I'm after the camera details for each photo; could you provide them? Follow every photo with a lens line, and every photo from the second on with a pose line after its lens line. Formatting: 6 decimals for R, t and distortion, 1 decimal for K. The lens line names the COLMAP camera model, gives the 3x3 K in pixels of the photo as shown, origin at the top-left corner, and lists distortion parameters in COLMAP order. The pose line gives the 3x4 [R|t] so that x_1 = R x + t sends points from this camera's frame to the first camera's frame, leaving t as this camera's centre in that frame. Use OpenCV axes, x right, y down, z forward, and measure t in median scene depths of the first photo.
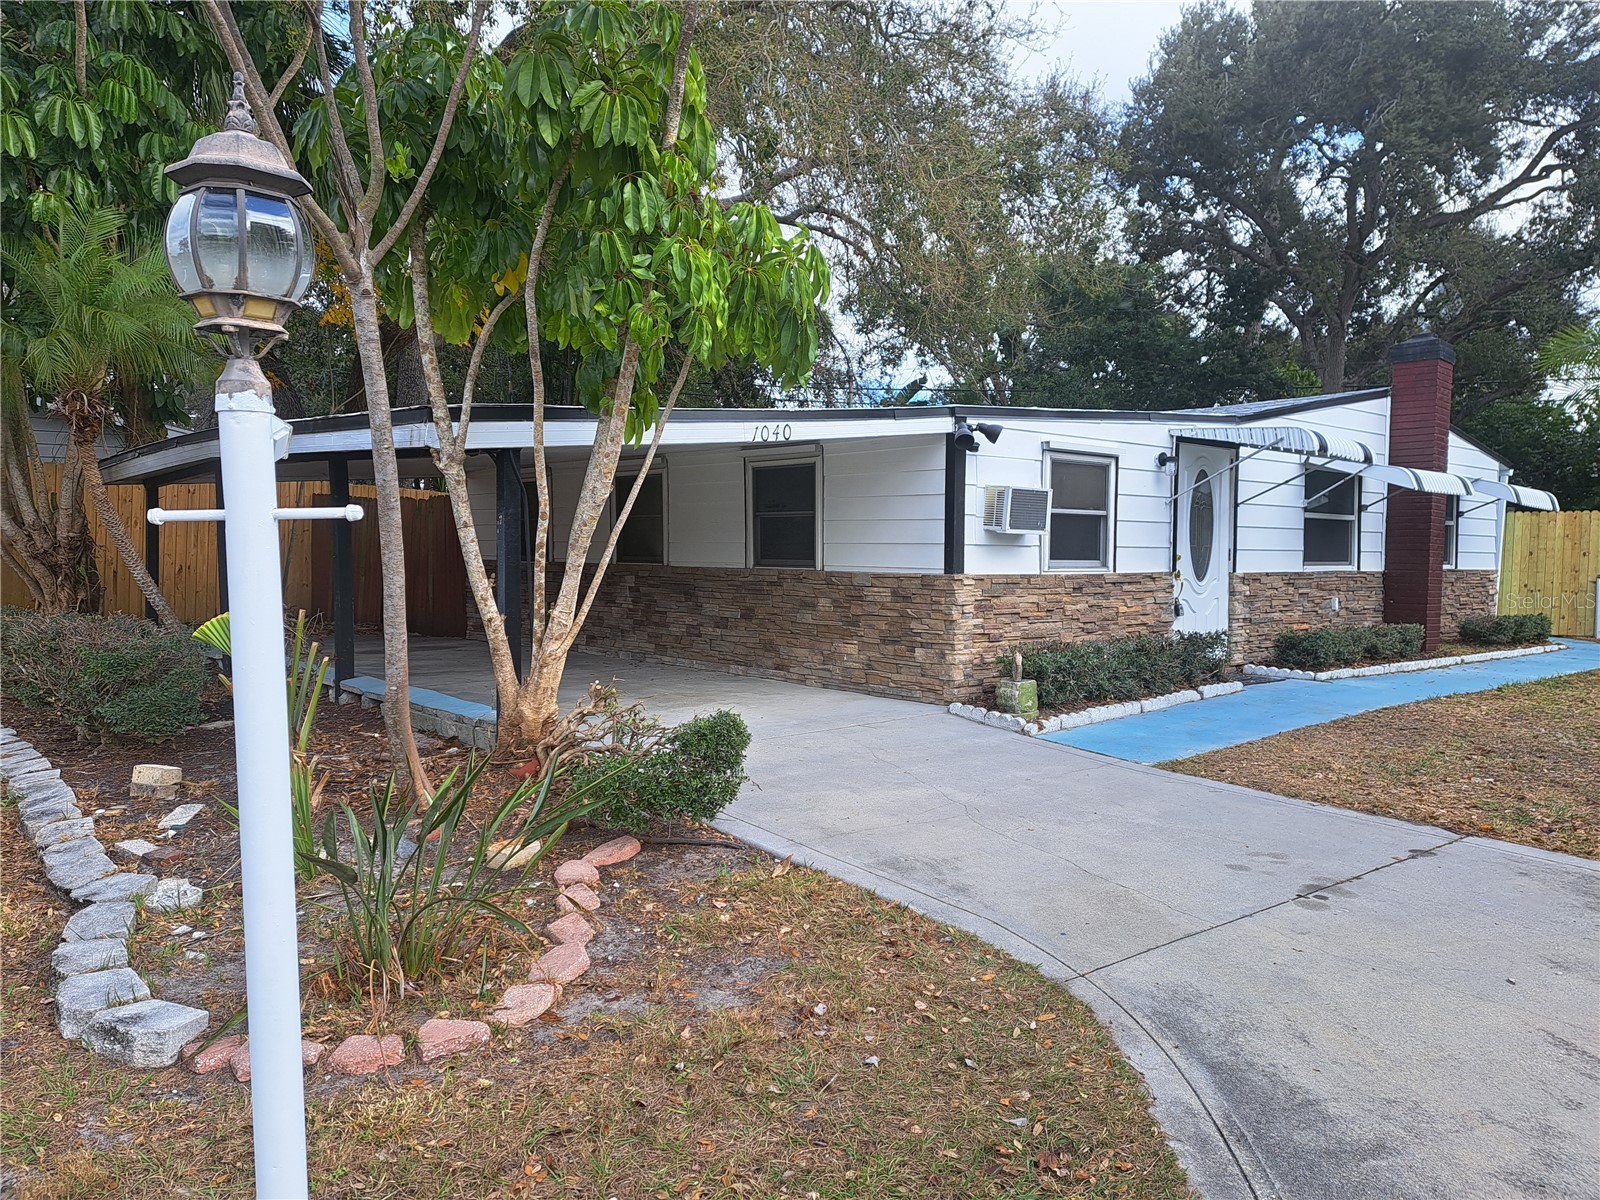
lens RADIAL K [[1134.2, 0, 800.0], [0, 1134.2, 600.0], [0, 0, 1]] dist [0.029412, -0.005192]
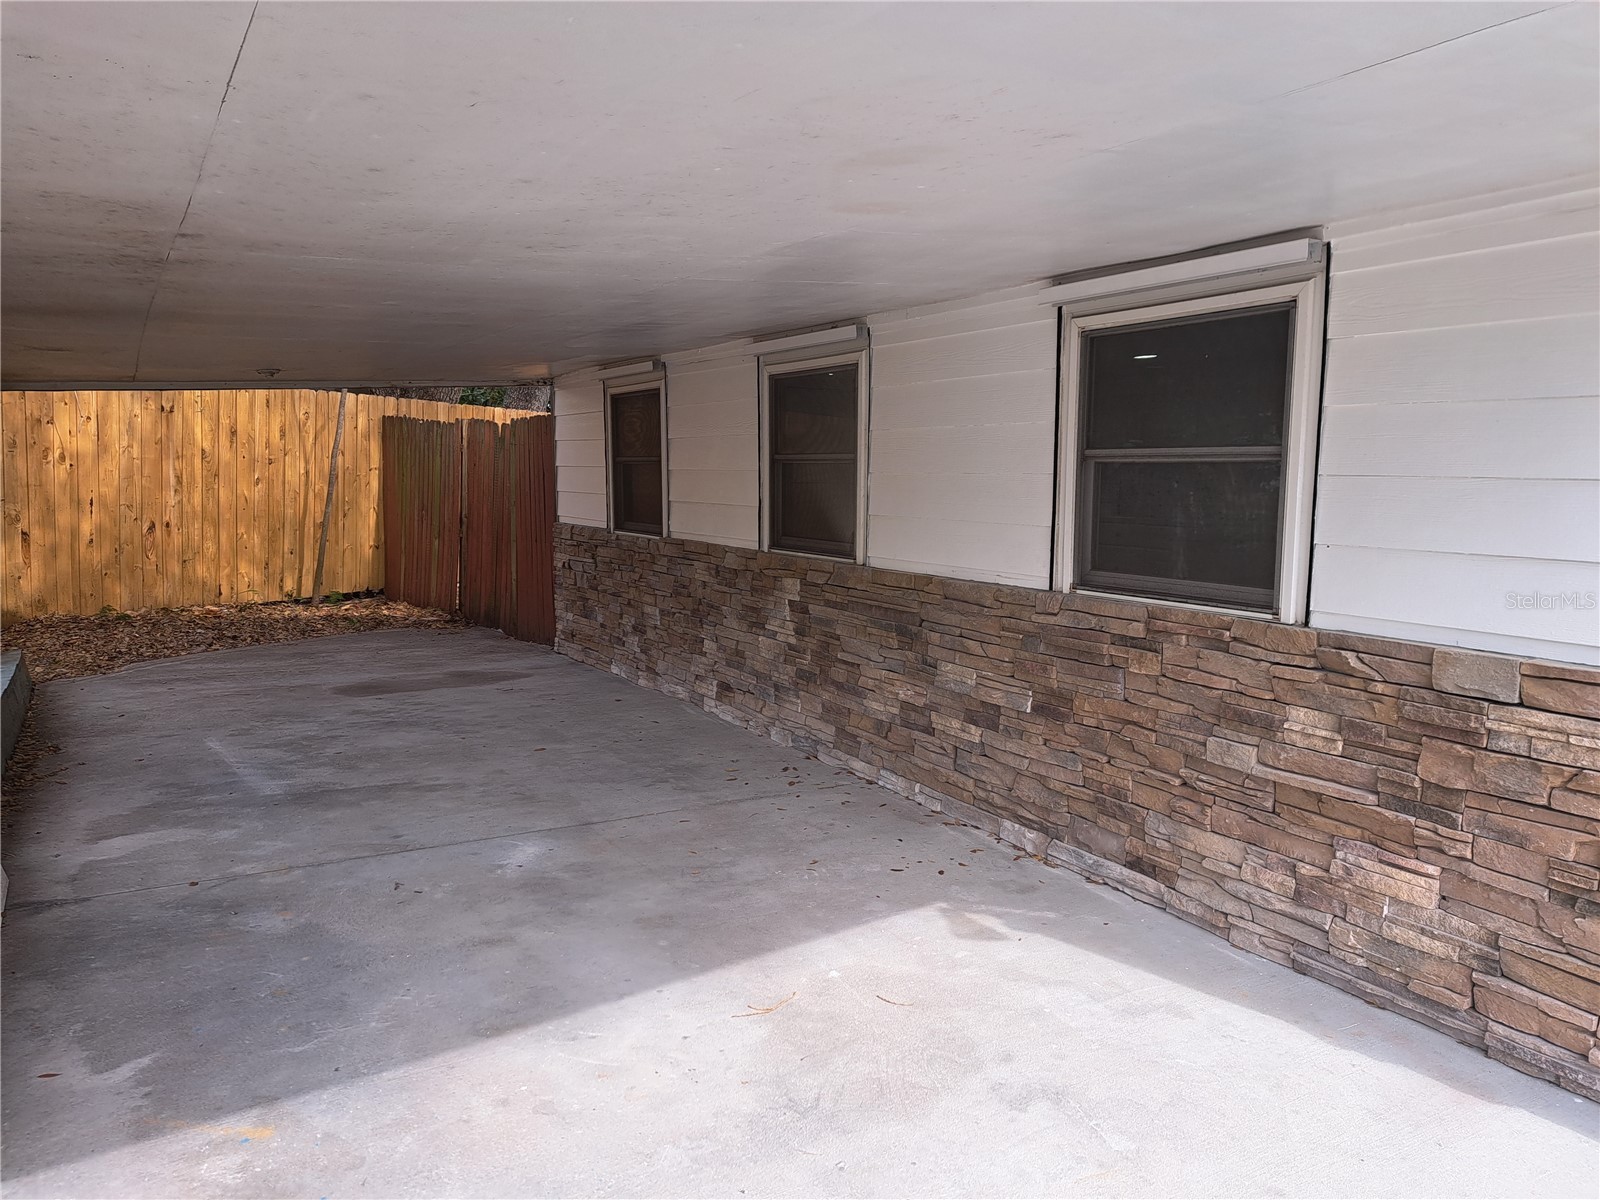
lens RADIAL K [[1134.2, 0, 800.0], [0, 1134.2, 600.0], [0, 0, 1]] dist [0.029412, -0.005192]
pose [[0.979228, 0.031572, -0.200291, -0.053589], [-0.020232, 0.998088, 0.058412, -0.045973], [0.201752, -0.053146, 0.977994, 0.585867]]
